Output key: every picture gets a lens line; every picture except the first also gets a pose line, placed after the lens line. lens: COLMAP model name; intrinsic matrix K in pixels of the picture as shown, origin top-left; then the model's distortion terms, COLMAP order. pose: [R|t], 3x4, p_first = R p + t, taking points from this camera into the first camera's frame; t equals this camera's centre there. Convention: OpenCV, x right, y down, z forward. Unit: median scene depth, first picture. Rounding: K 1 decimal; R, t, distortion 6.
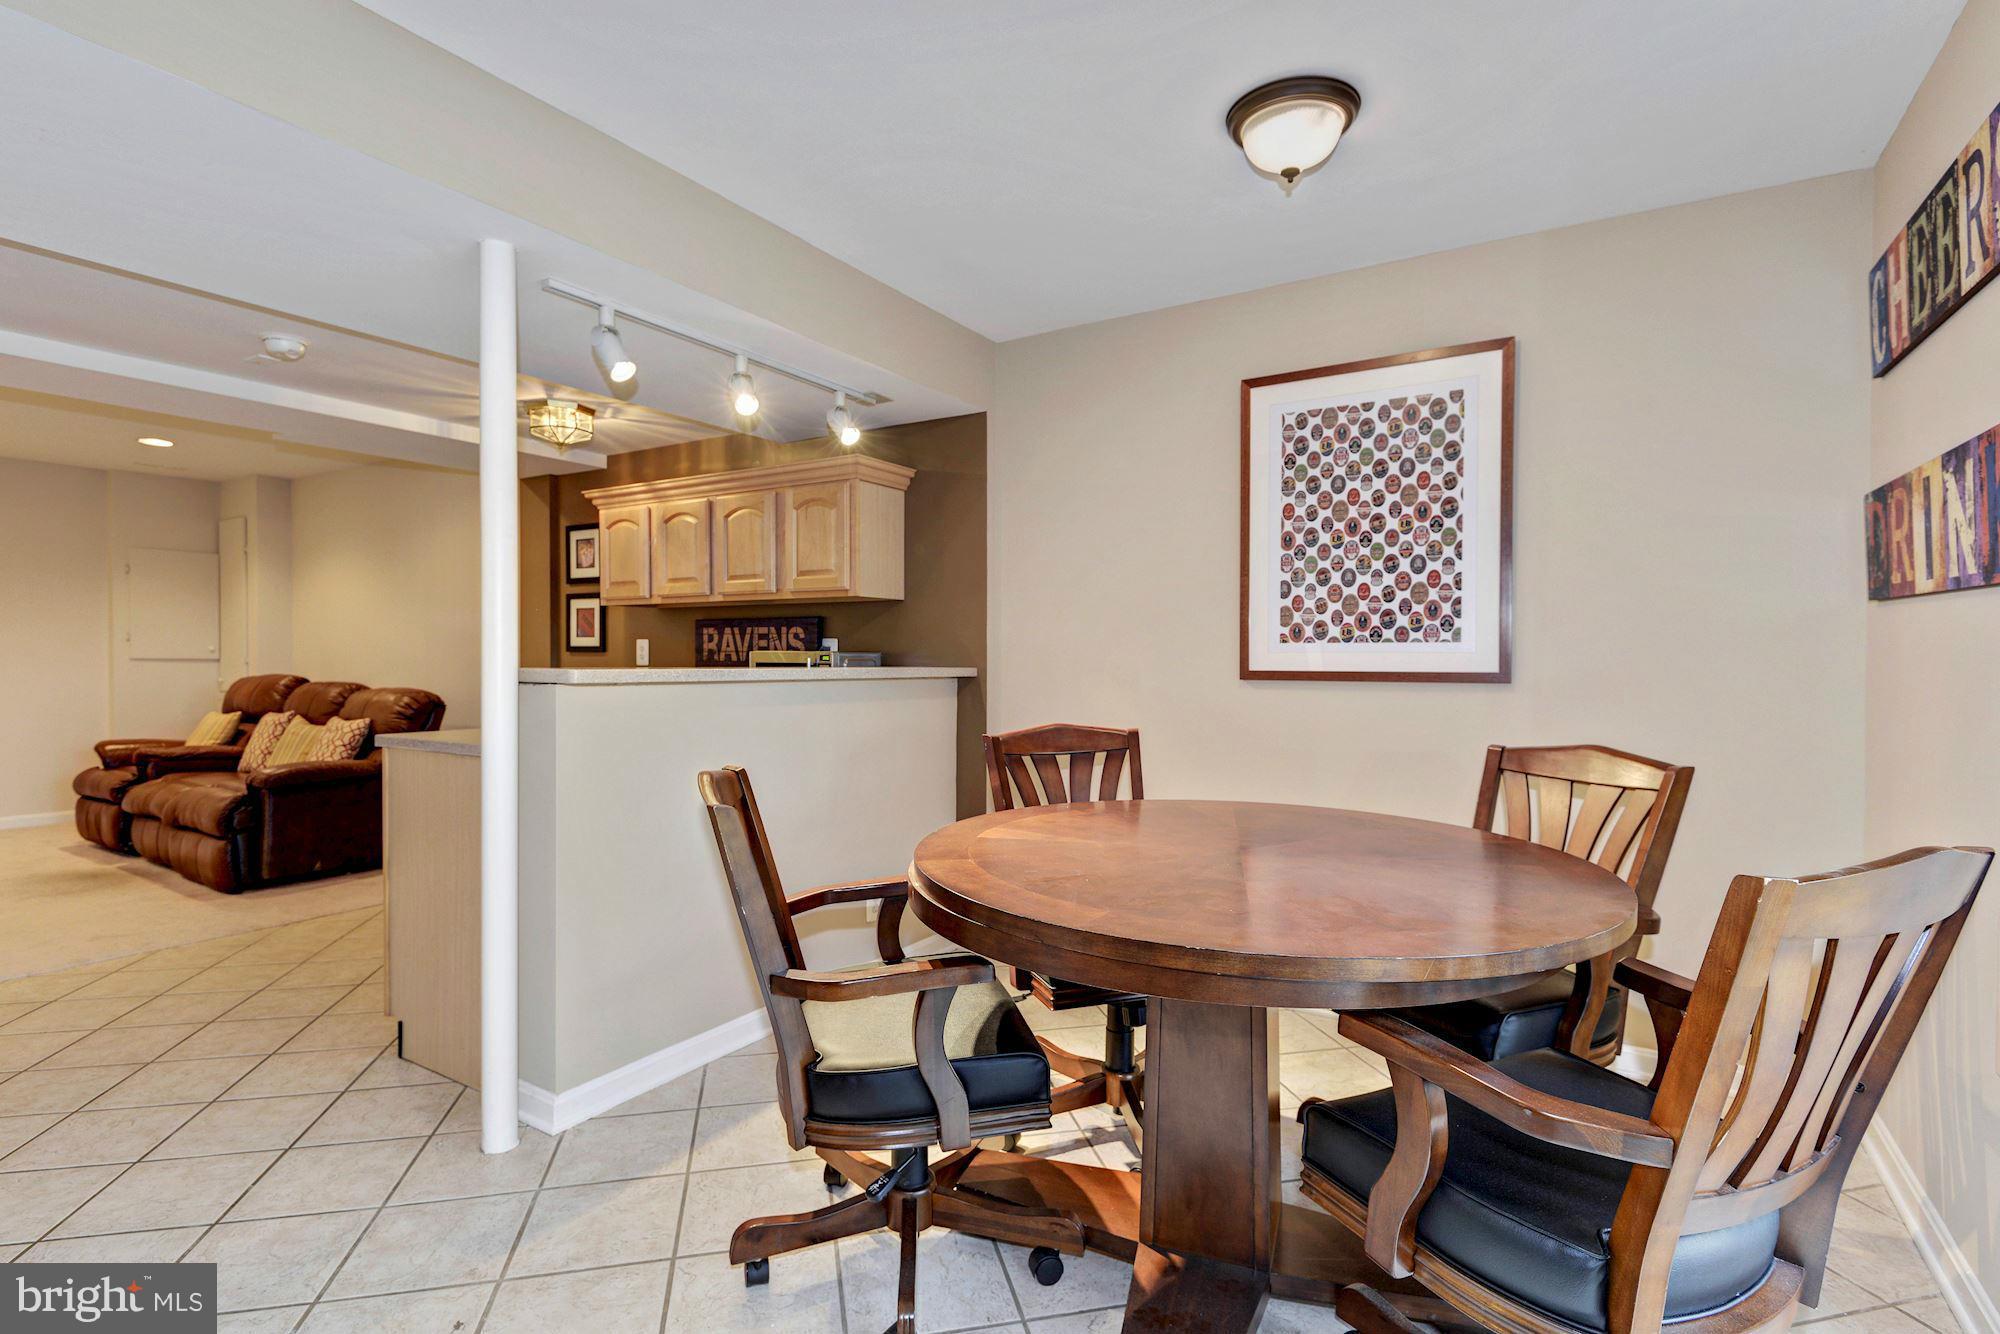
lens RADIAL K [[926.3, 0, 1004.7], [0, 926.3, 662.5], [0, 0, 1]] dist [0.002116, 0.000082]
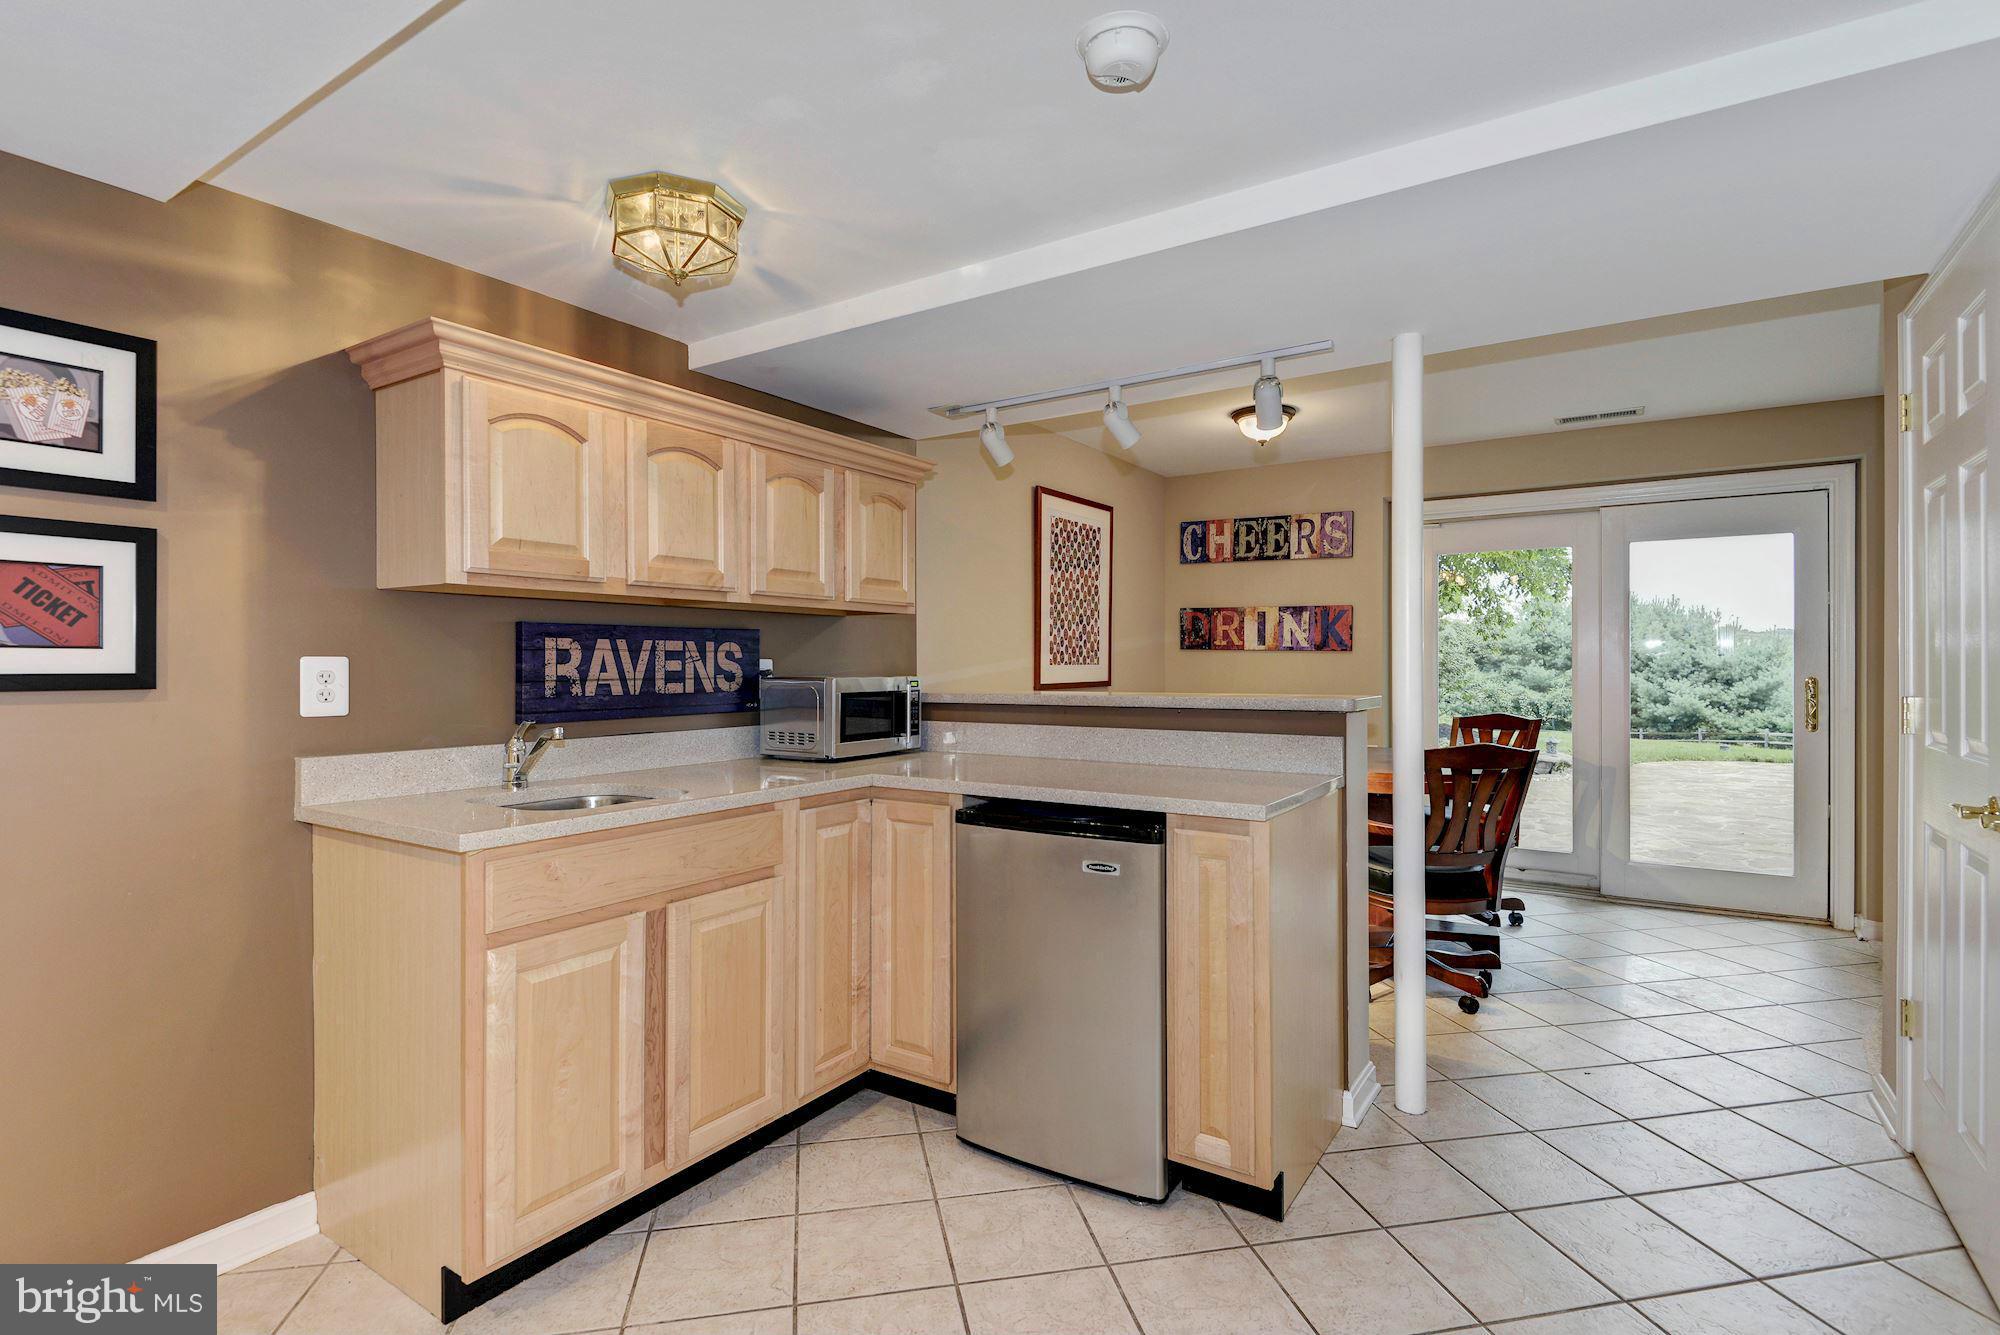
lens RADIAL K [[926.3, 0, 1004.3], [0, 926.3, 662.5], [0, 0, 1]] dist [0.002116, 0.000082]
pose [[0.041086, -0.010224, 0.999103, -1.252438], [-0.000771, 0.999947, 0.010264, -0.041528], [-0.999155, -0.001192, 0.041076, 1.028142]]
